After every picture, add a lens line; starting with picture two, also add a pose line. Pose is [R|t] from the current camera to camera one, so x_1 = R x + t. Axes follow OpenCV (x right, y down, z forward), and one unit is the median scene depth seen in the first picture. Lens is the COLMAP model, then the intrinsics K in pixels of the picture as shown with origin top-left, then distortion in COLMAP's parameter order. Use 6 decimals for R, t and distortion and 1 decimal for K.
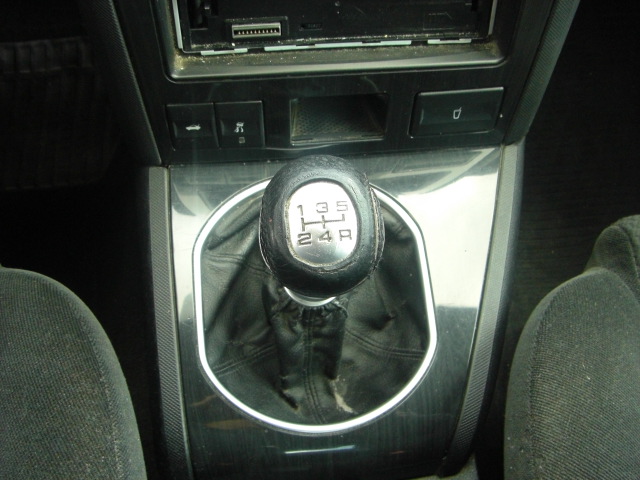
lens RADIAL K [[719.1, 0, 316.7], [0, 719.1, 237.0], [0, 0, 1]] dist [-0.136585, 0.000000]
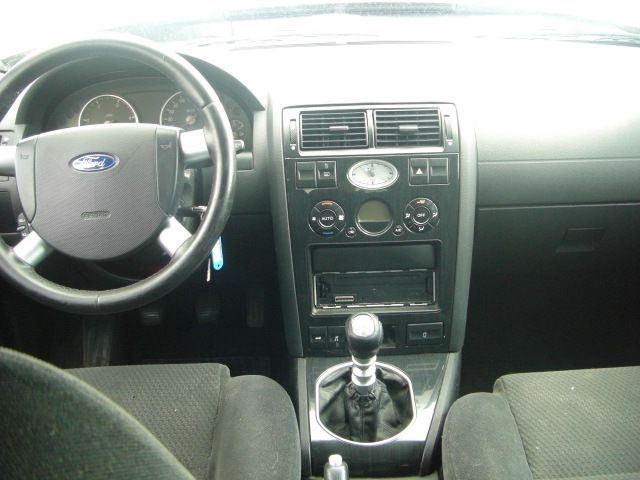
lens RADIAL K [[719.1, 0, 319.5], [0, 719.1, 240.4], [0, 0, 1]] dist [-0.136585, 0.000000]
pose [[0.993528, -0.019456, -0.111910, 0.126294], [-0.049264, 0.813933, -0.578867, 1.071752], [0.102350, 0.580633, 0.807706, -1.293223]]
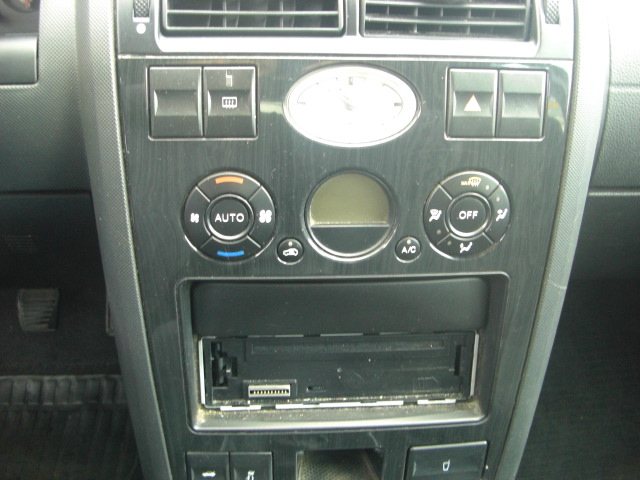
lens RADIAL K [[719.1, 0, 313.4], [0, 719.1, 223.7], [0, 0, 1]] dist [-0.136585, 0.000000]
pose [[0.999651, 0.015962, -0.021054, 0.007143], [-0.023901, 0.885970, -0.463126, 0.006103], [0.011261, 0.463467, 0.886042, -0.157619]]
